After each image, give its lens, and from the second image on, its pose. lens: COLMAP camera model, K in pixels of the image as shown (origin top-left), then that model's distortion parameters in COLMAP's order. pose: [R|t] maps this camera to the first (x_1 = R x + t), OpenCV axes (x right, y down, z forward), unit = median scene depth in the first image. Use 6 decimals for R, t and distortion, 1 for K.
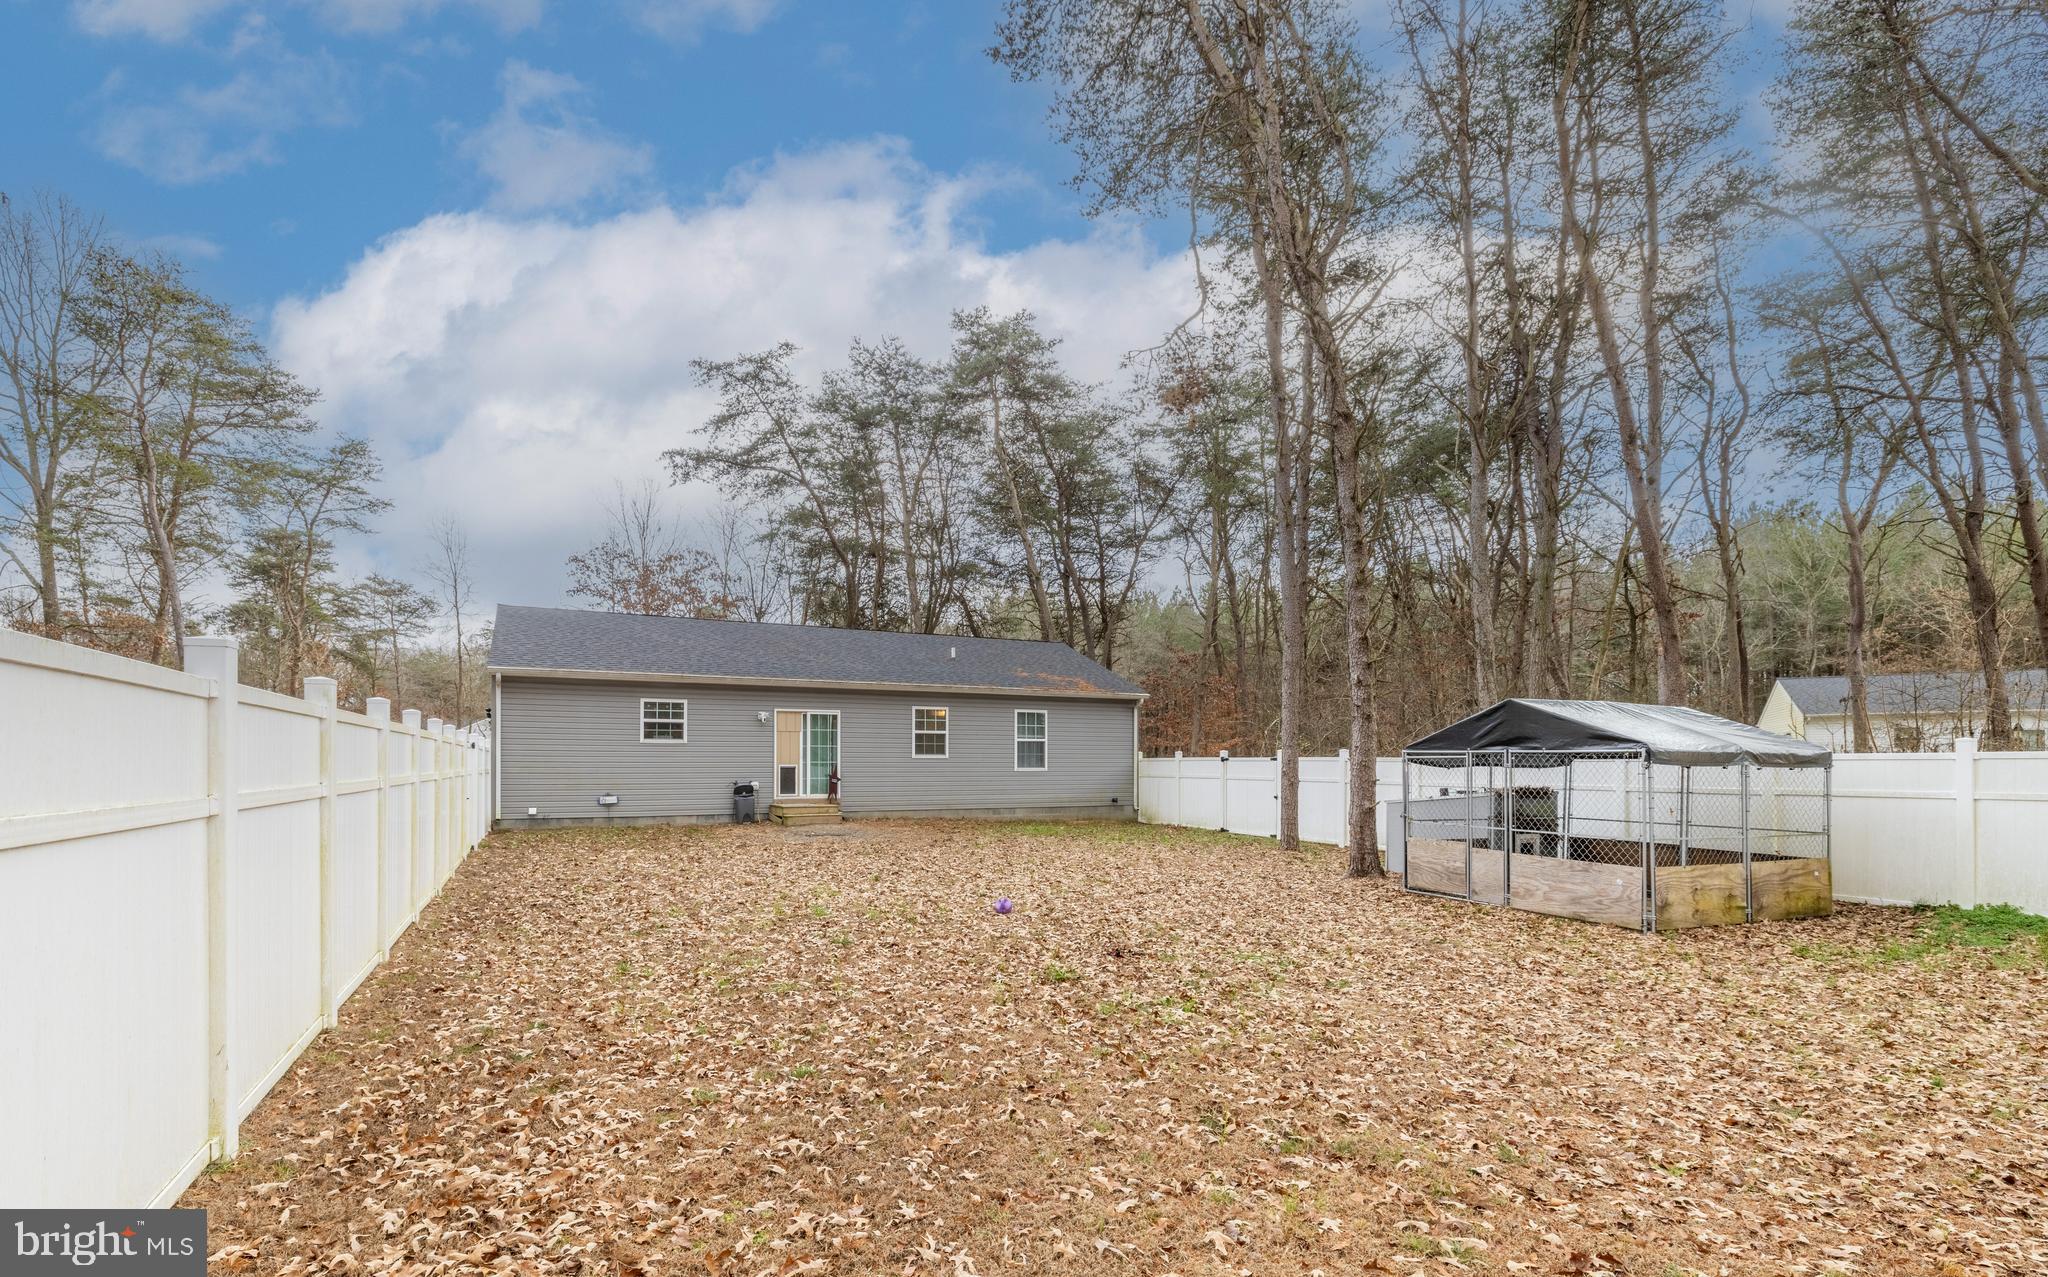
lens RADIAL K [[995.6, 0, 1024.0], [0, 995.6, 638.5], [0, 0, 1]] dist [-0.001043, -0.000331]
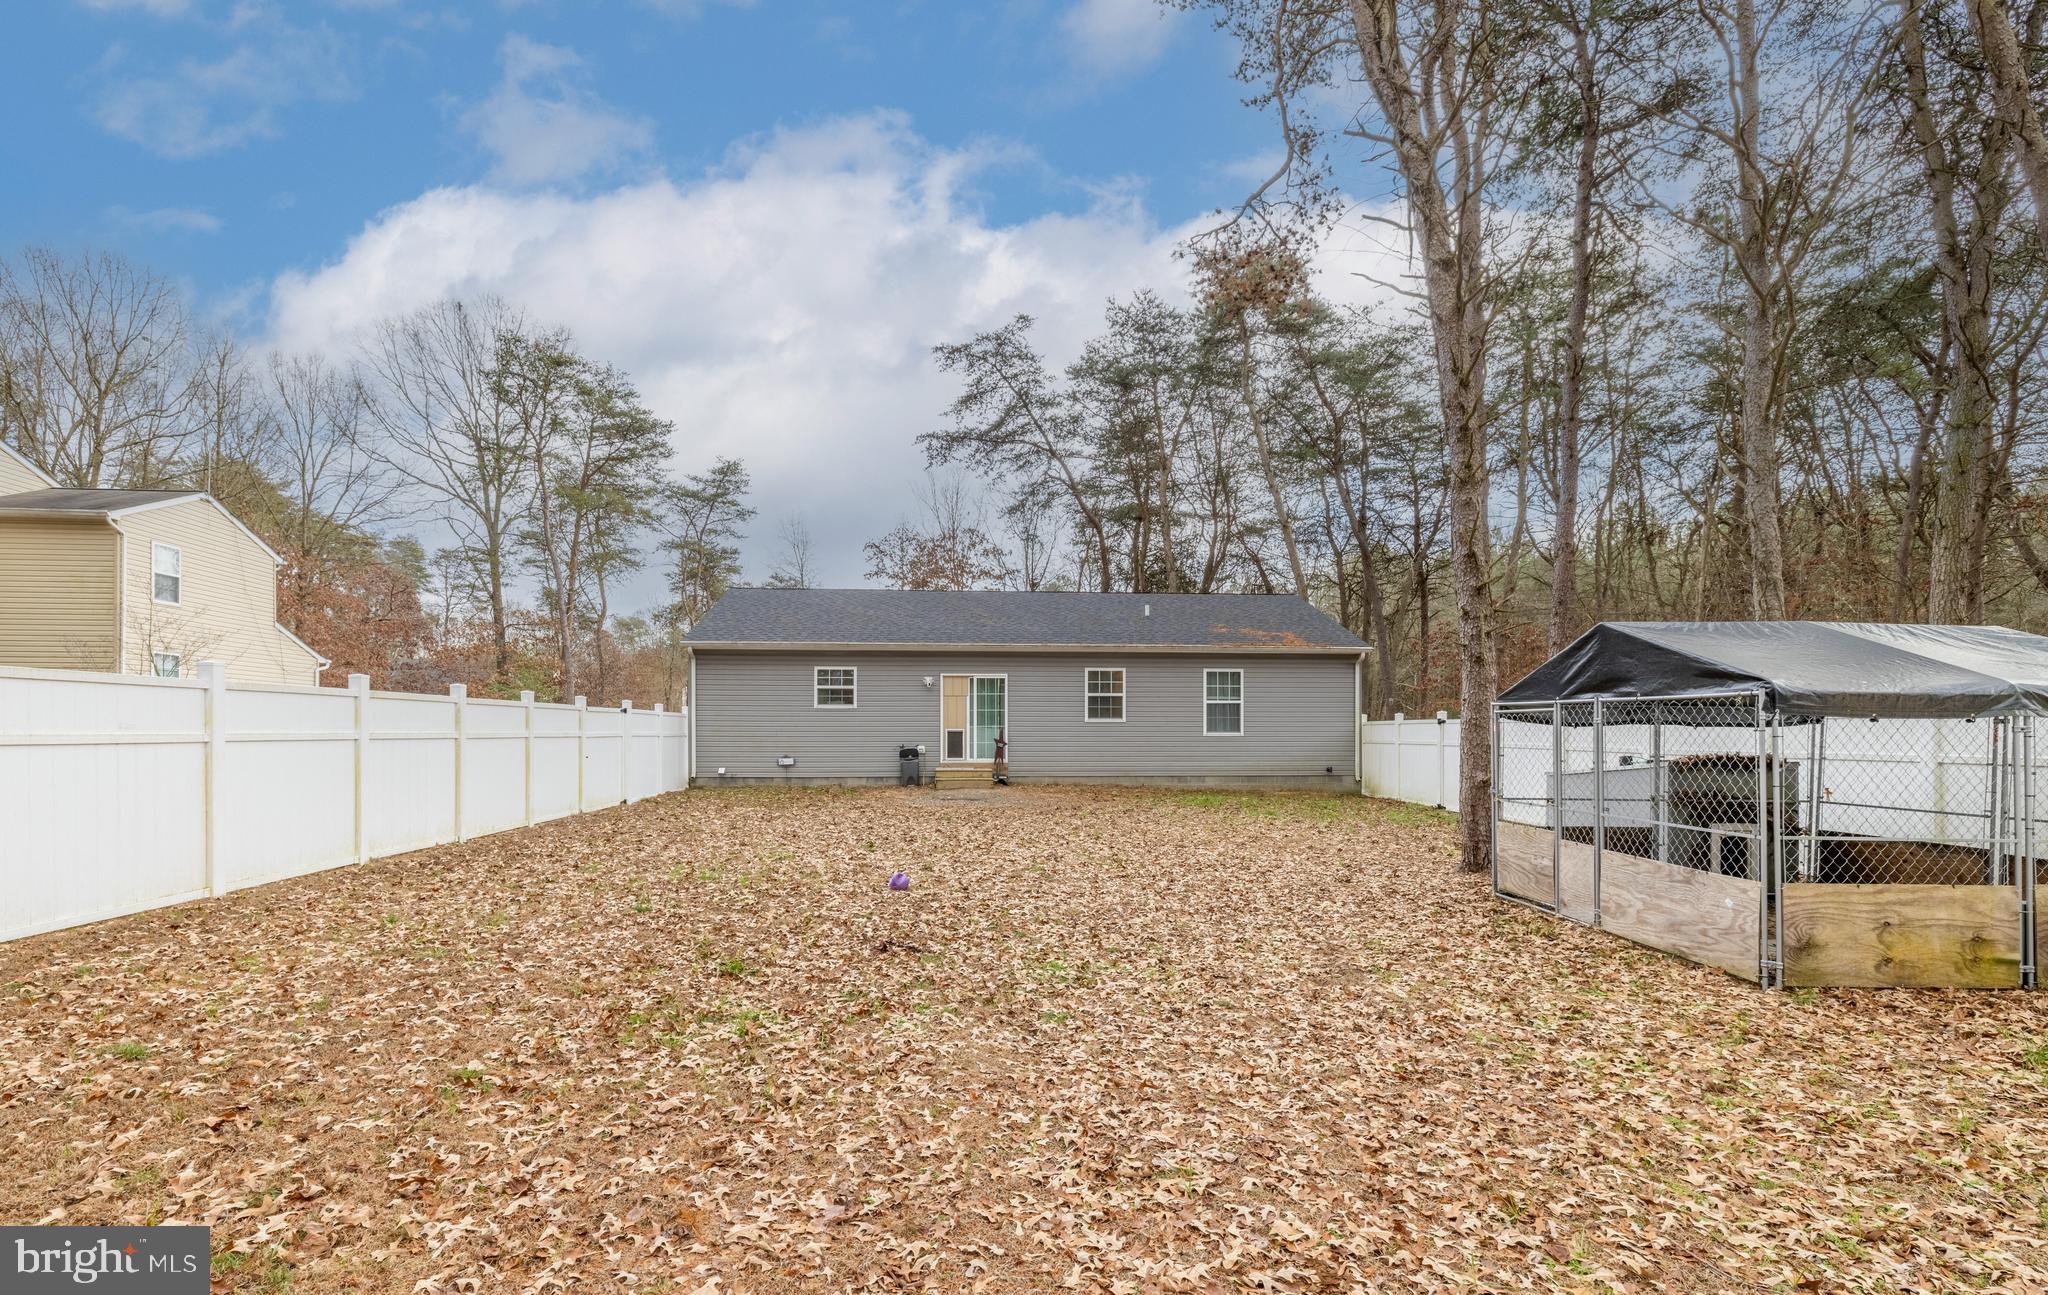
lens RADIAL K [[969.4, 0, 1024.0], [0, 969.4, 647.5], [0, 0, 1]] dist [-0.000693, 0.000337]
pose [[0.914951, -0.035973, -0.401958, 0.217101], [0.050604, 0.998385, 0.025836, 0.022458], [0.400379, -0.043979, 0.915294, 0.132749]]
